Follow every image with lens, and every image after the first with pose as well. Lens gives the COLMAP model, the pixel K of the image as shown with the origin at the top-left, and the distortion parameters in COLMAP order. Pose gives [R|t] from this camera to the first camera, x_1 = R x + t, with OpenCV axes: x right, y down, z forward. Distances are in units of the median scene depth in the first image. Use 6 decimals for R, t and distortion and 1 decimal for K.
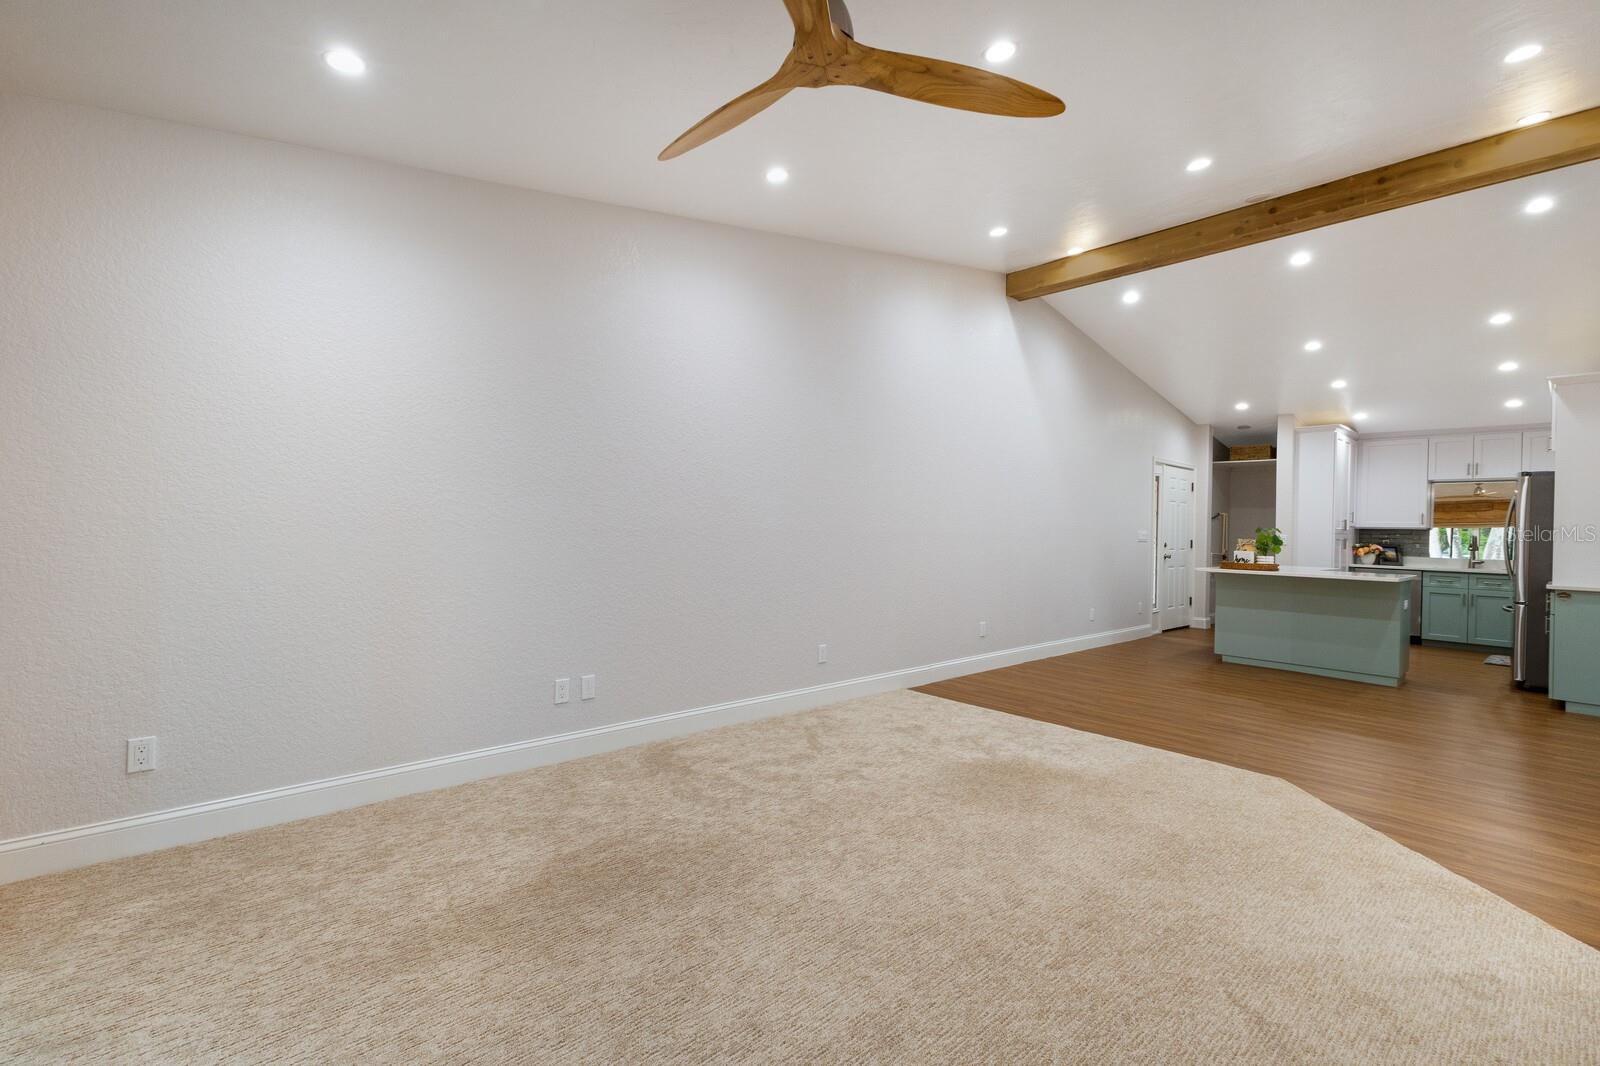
lens RADIAL K [[694.4, 0, 800.9], [0, 694.4, 530.0], [0, 0, 1]] dist [0.017224, -0.002692]
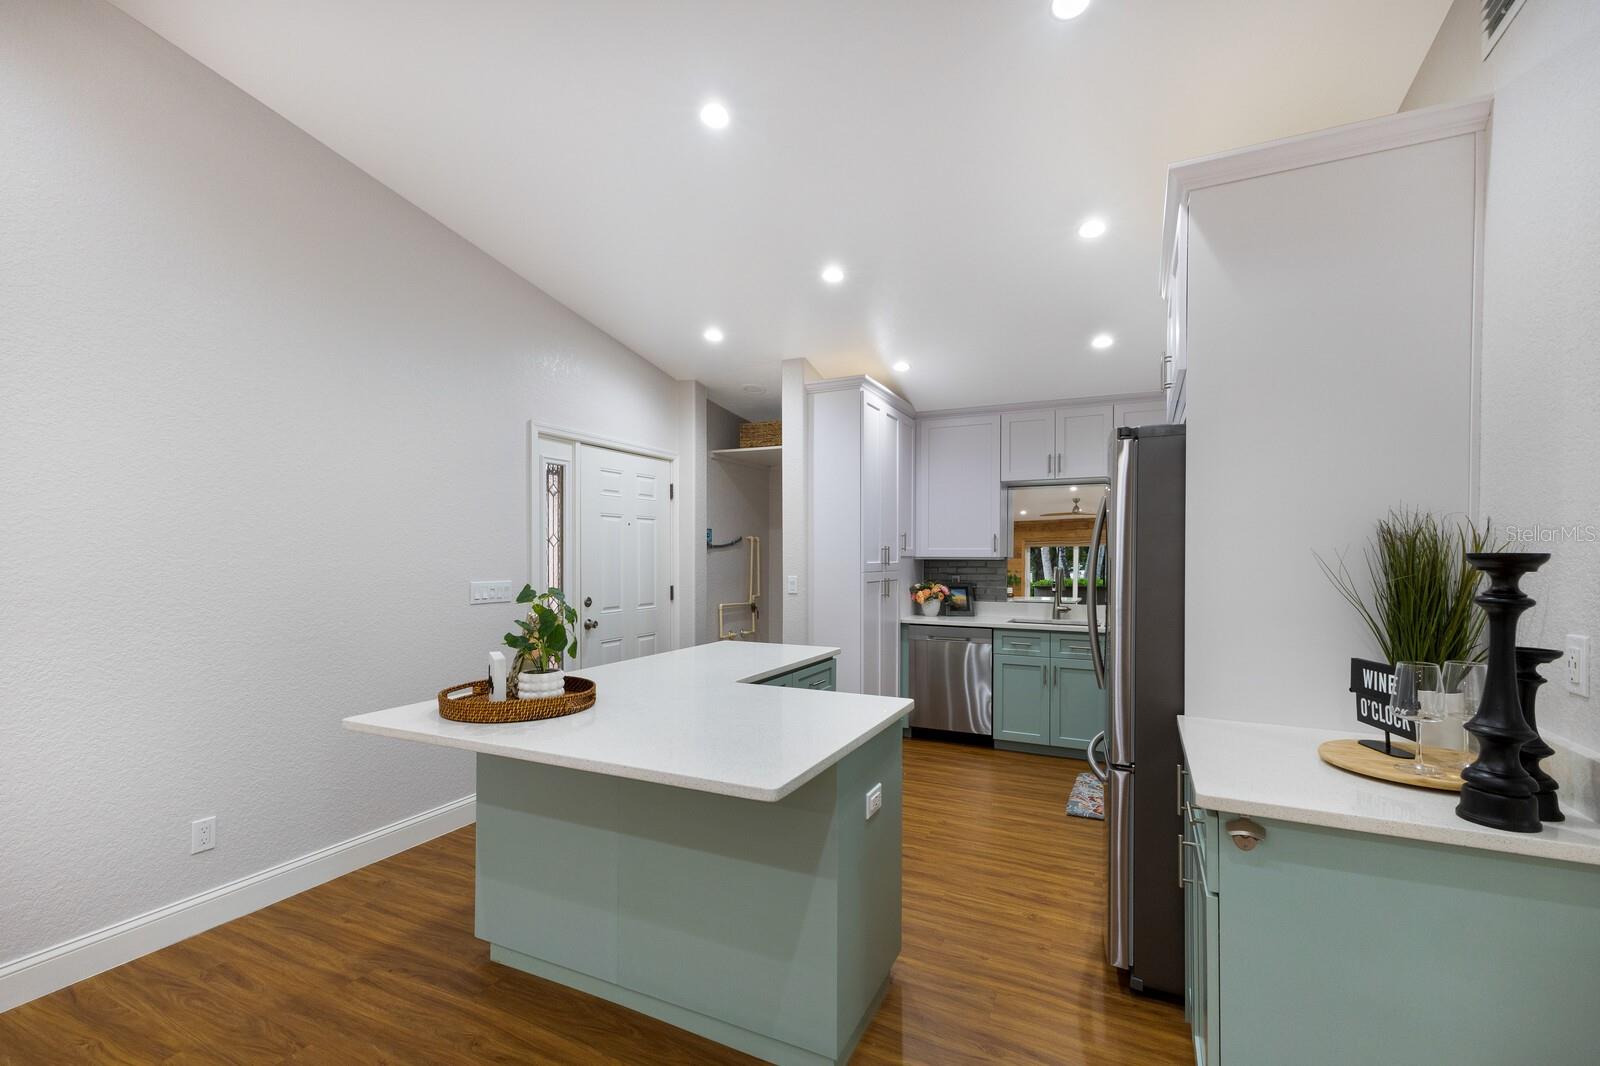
lens RADIAL K [[694.4, 0, 801.5], [0, 694.4, 559.6], [0, 0, 1]] dist [0.017224, -0.002692]
pose [[0.928398, -0.024915, 0.370752, 0.510321], [0.020924, 0.999672, 0.014782, -0.014464], [-0.370999, -0.005966, 0.928614, 0.503660]]
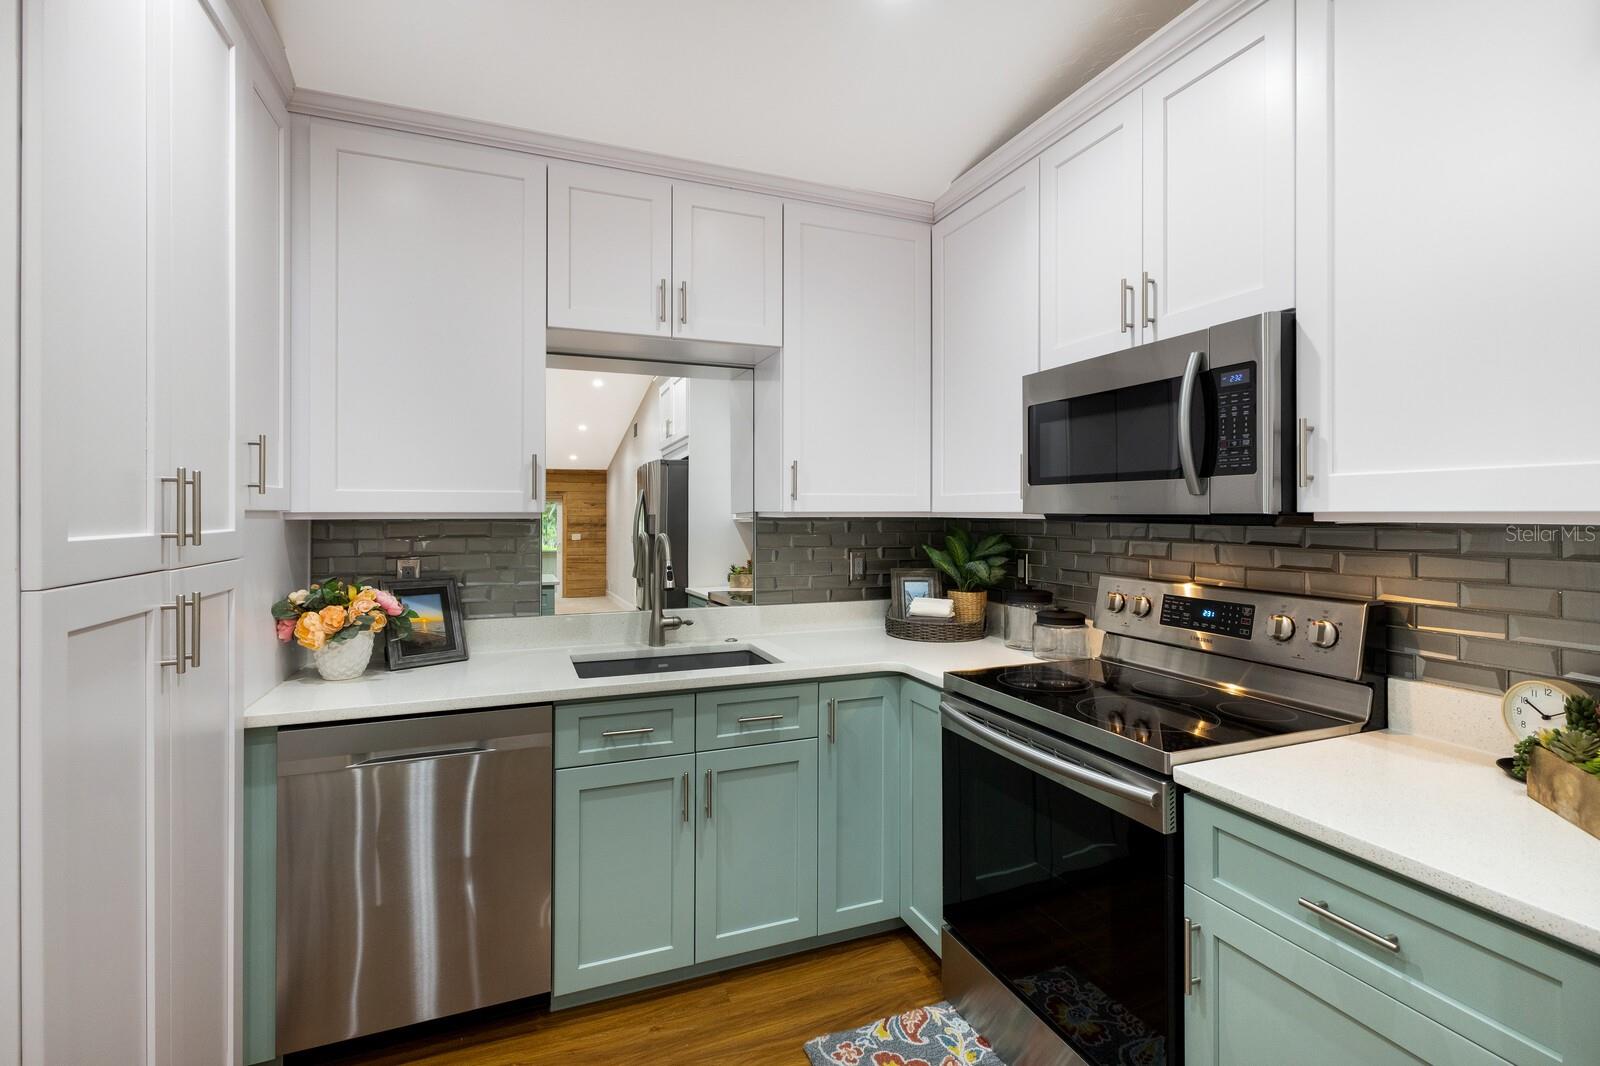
lens RADIAL K [[728.7, 0, 804.3], [0, 728.7, 510.5], [0, 0, 1]] dist [-0.002871, 0.003361]
pose [[0.347099, -0.021016, 0.937593, 0.695917], [0.008912, 0.999778, 0.019110, -0.008623], [-0.937786, 0.001722, 0.347210, 0.846253]]
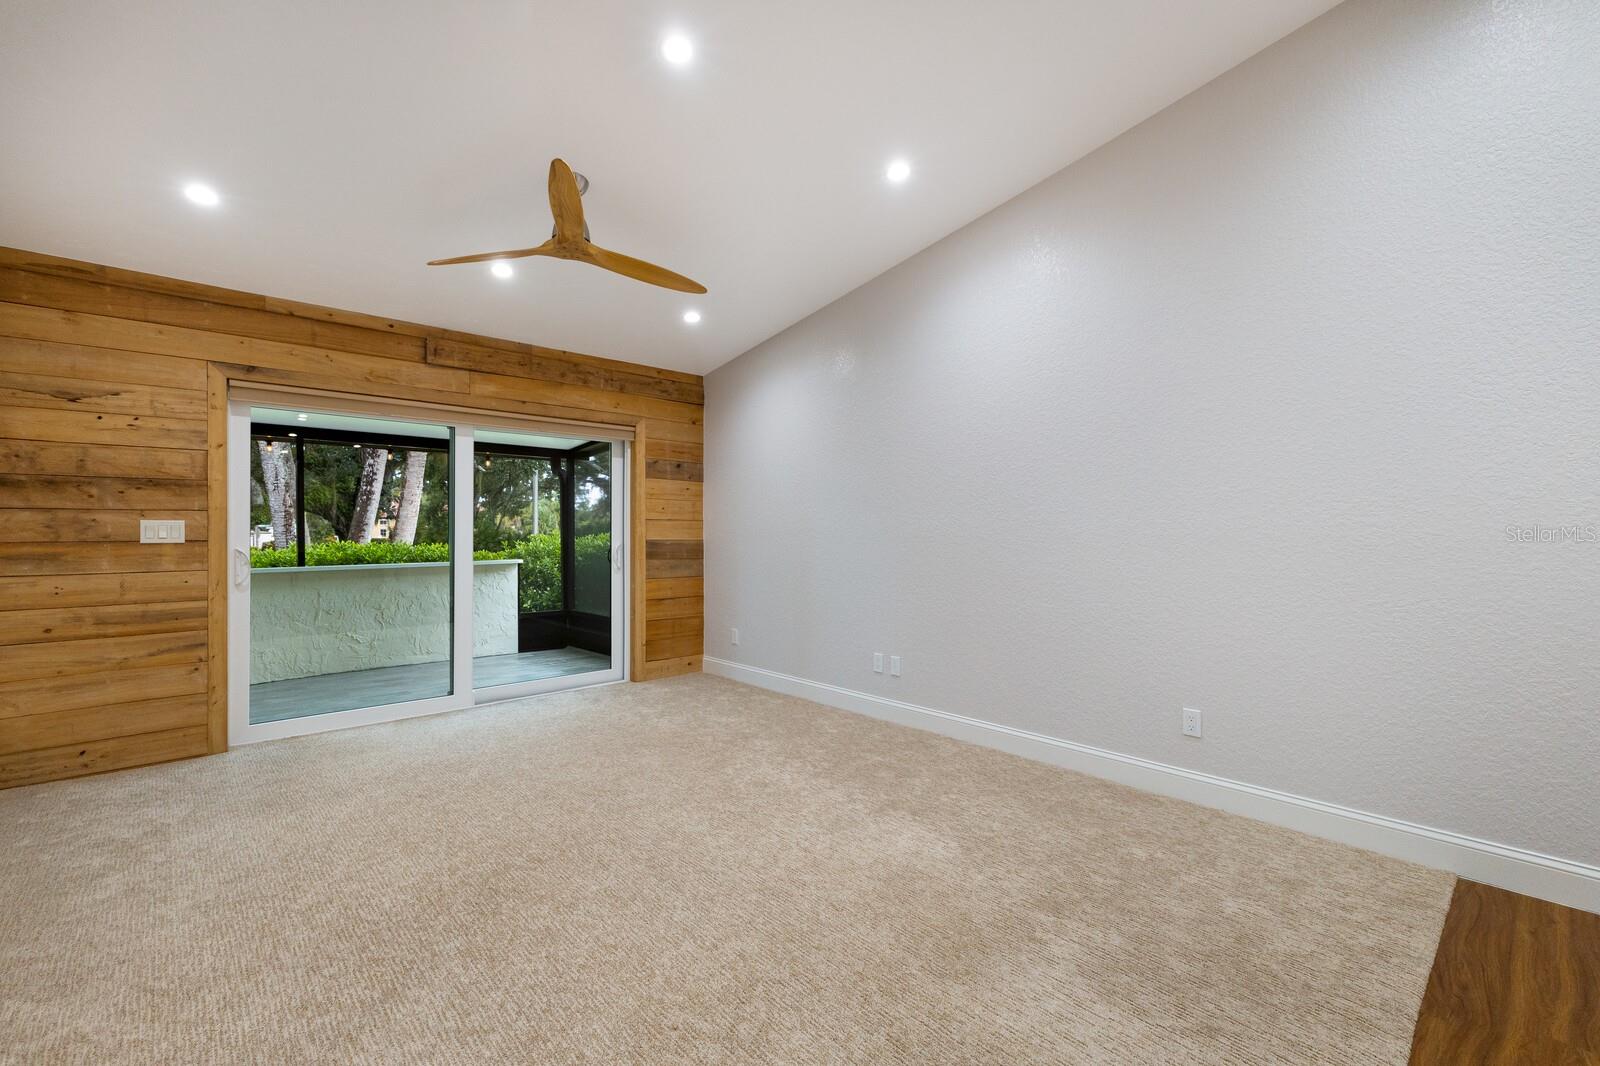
lens RADIAL K [[694.4, 0, 803.6], [0, 694.4, 537.1], [0, 0, 1]] dist [0.017224, -0.002692]
pose [[-0.000455, -0.014219, -0.999899, 0.396337], [-0.000680, 0.999899, -0.014218, 0.008316], [1.000000, 0.000673, -0.000465, 0.368991]]
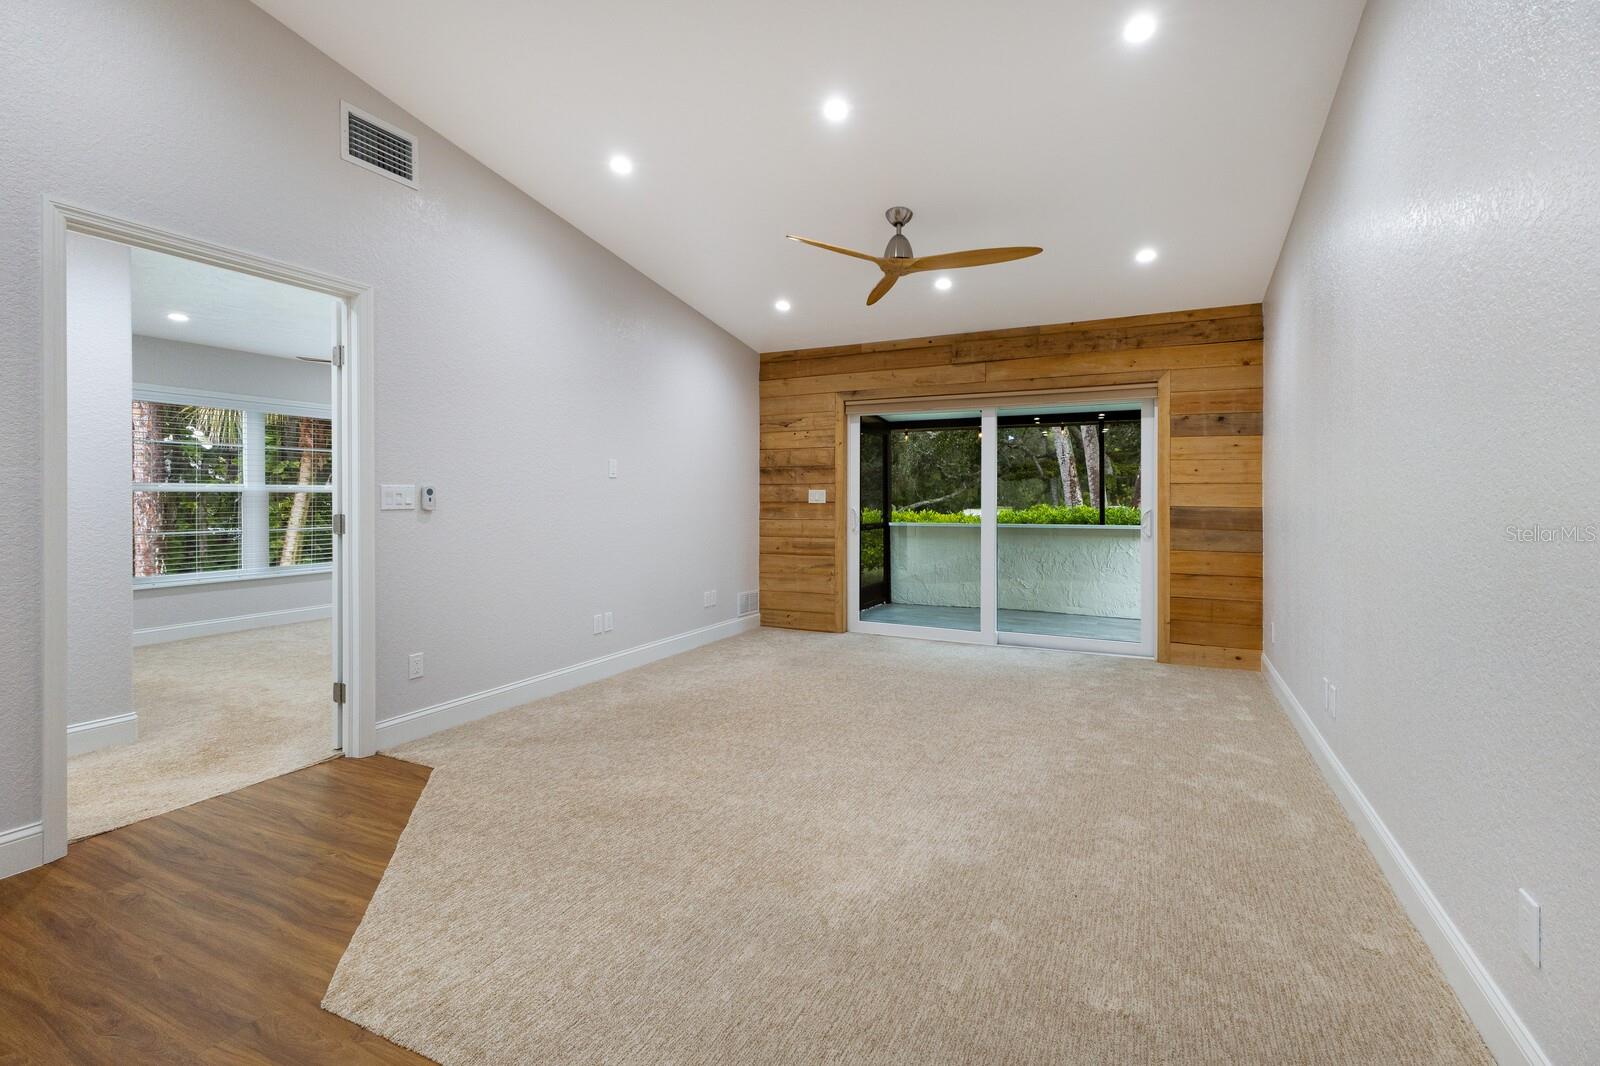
lens RADIAL K [[694.4, 0, 817.8], [0, 694.4, 496.4], [0, 0, 1]] dist [0.017224, -0.002692]
pose [[-0.928610, -0.024243, -0.370264, 0.234260], [-0.022960, 0.999705, -0.007871, 0.004790], [0.370345, 0.001192, -0.928893, 0.658579]]
